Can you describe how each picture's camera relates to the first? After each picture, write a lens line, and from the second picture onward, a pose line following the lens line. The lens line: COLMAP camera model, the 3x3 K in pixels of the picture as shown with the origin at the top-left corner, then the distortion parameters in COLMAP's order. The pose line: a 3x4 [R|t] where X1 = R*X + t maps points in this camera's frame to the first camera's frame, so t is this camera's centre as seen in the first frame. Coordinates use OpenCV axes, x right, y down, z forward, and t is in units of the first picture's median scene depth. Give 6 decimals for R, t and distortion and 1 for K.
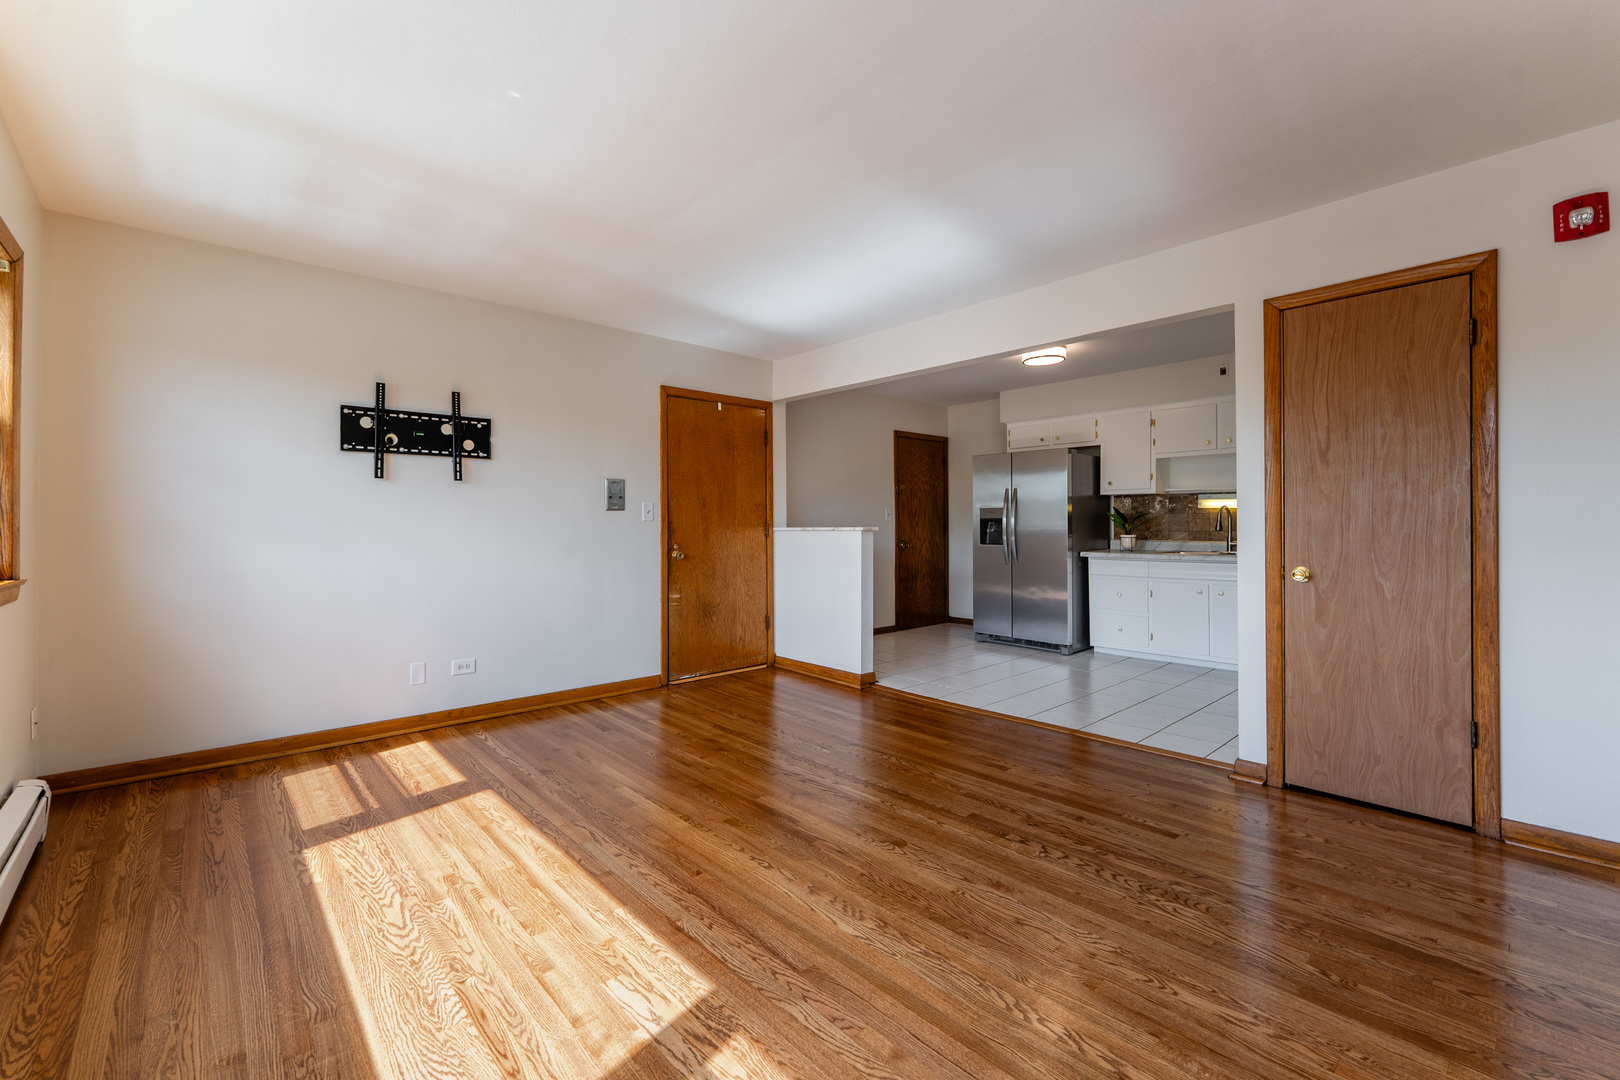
lens RADIAL K [[680.5, 0, 781.3], [0, 680.5, 521.2], [0, 0, 1]] dist [0.002974, -0.000378]
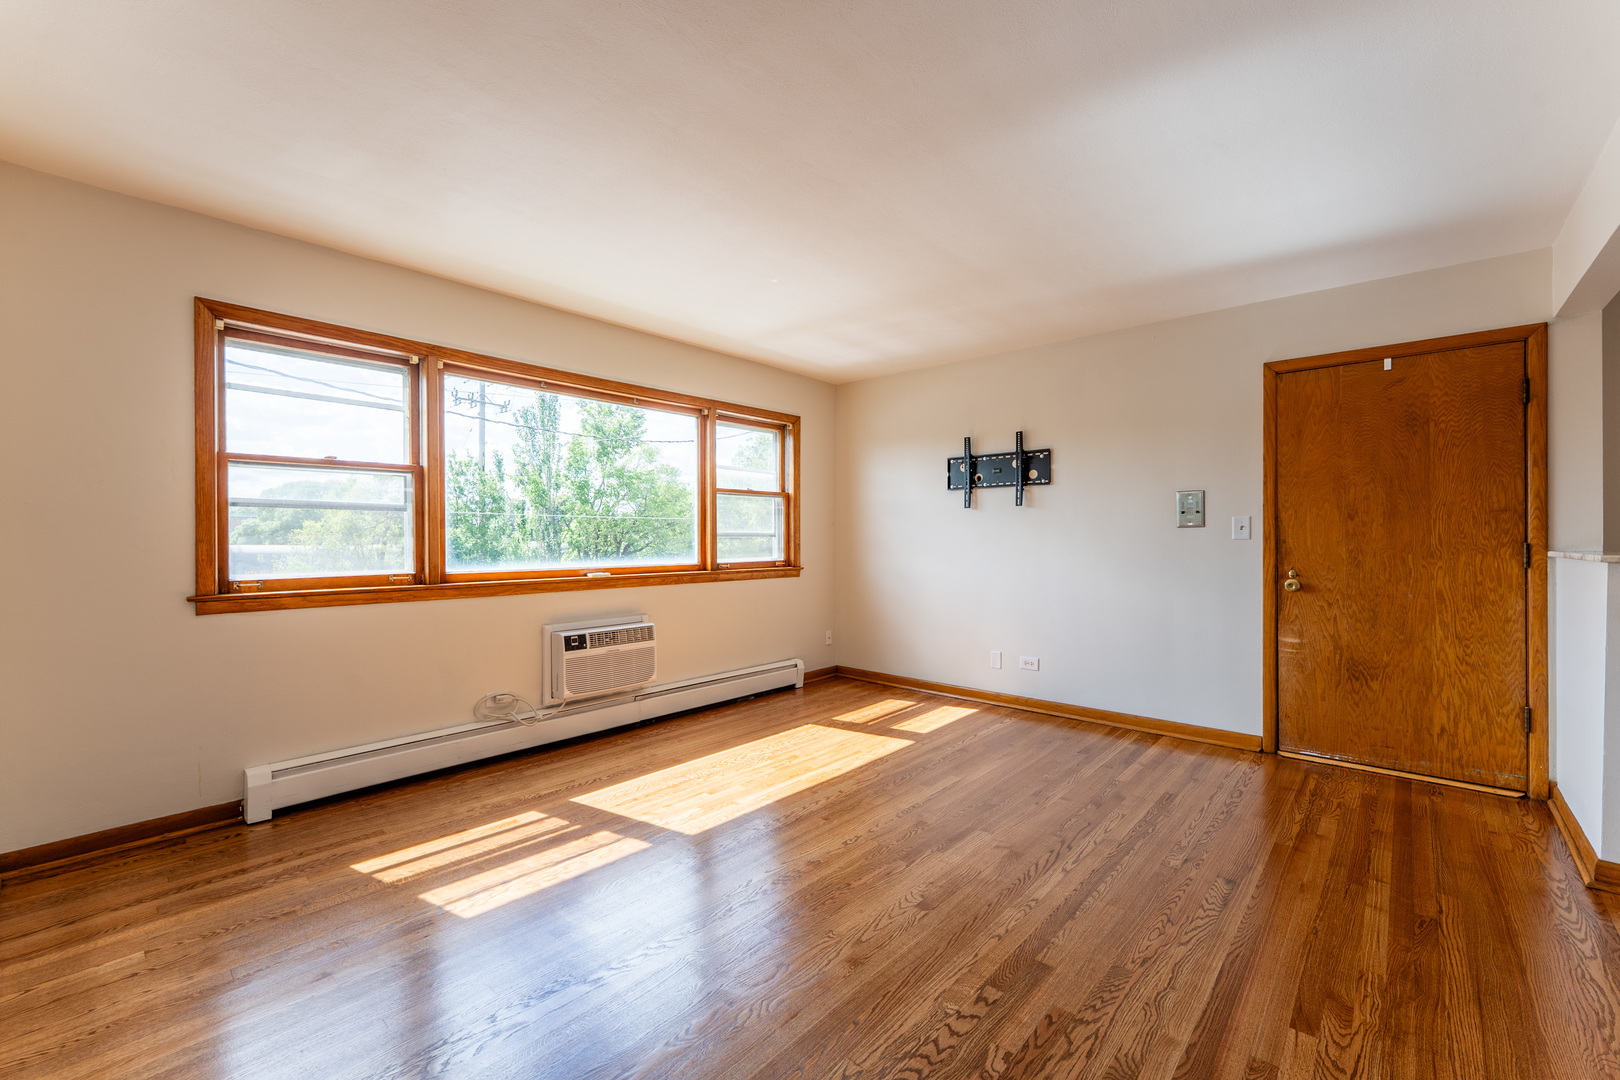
lens RADIAL K [[680.5, 0, 781.5], [0, 680.5, 545.4], [0, 0, 1]] dist [0.002974, -0.000378]
pose [[0.096733, 0.014697, -0.995202, 0.688515], [0.008066, 0.999847, 0.015550, -0.012723], [0.995278, -0.009532, 0.096599, 0.480325]]
